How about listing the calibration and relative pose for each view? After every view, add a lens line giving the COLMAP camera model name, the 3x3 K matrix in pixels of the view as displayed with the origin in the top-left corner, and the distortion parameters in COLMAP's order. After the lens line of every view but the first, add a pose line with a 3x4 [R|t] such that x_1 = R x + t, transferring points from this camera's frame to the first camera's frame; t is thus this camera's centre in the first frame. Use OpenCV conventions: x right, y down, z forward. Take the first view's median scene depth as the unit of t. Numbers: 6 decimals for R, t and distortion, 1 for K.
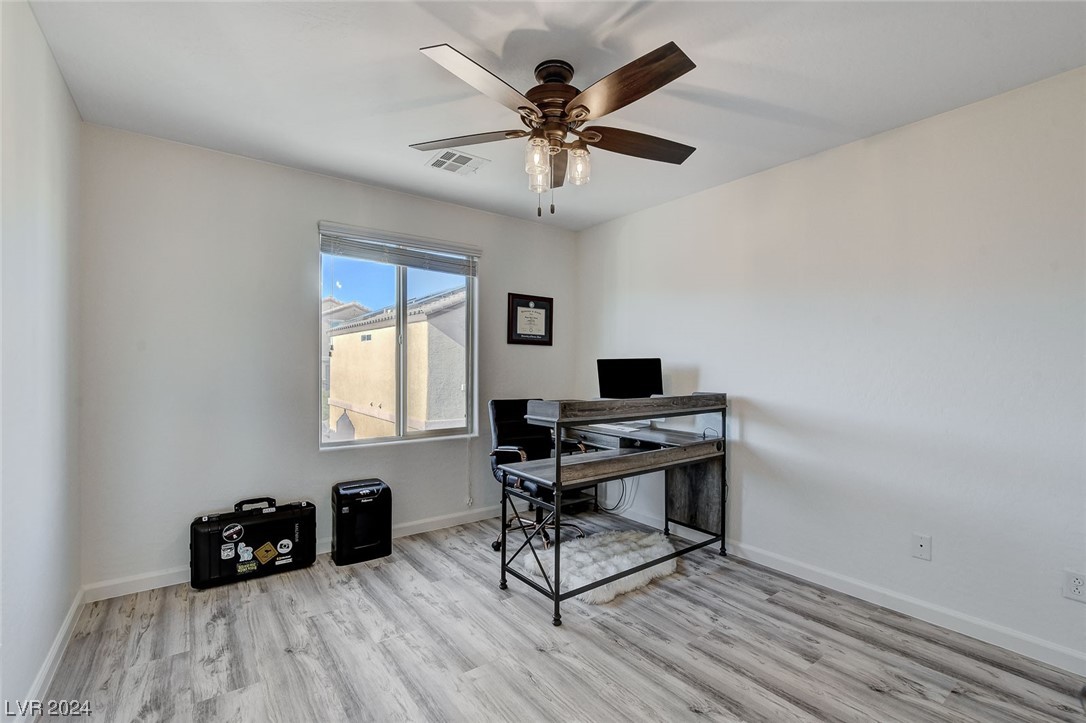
lens RADIAL K [[476.3, 0, 538.8], [0, 476.3, 361.4], [0, 0, 1]] dist [-0.012161, 0.003042]
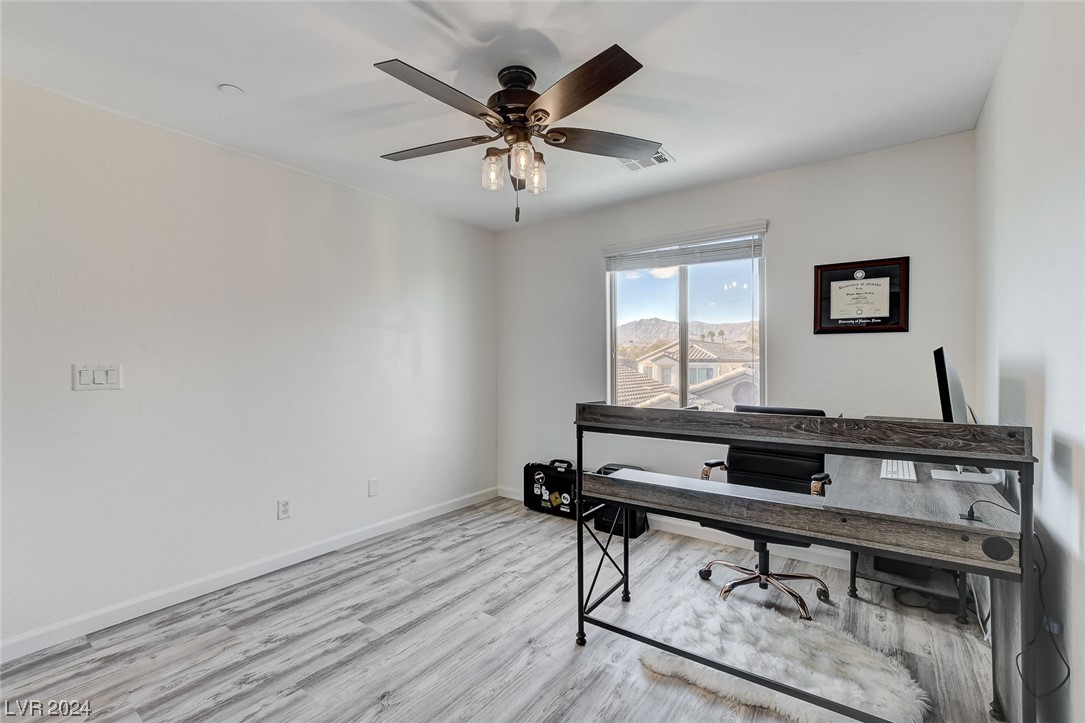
lens RADIAL K [[475.8, 0, 550.2], [0, 475.8, 360.0], [0, 0, 1]] dist [-0.012161, 0.003042]
pose [[0.302797, -0.015195, -0.952934, 0.797025], [0.012178, 0.999853, -0.012073, 0.011069], [0.952977, -0.007949, 0.302937, 0.586127]]
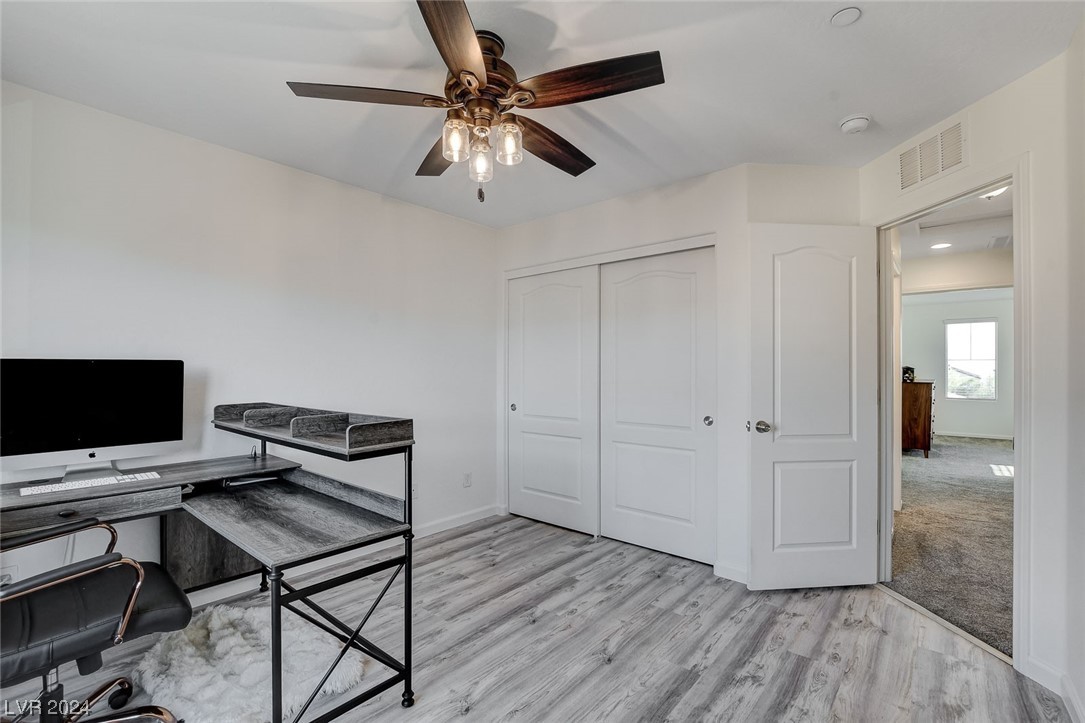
lens RADIAL K [[475.8, 0, 536.4], [0, 475.8, 370.3], [0, 0, 1]] dist [-0.012161, 0.003042]
pose [[-0.205702, -0.003375, 0.978609, -0.666938], [-0.006750, 0.999975, 0.002029, 0.003652], [-0.978591, -0.006189, -0.205720, 0.840319]]
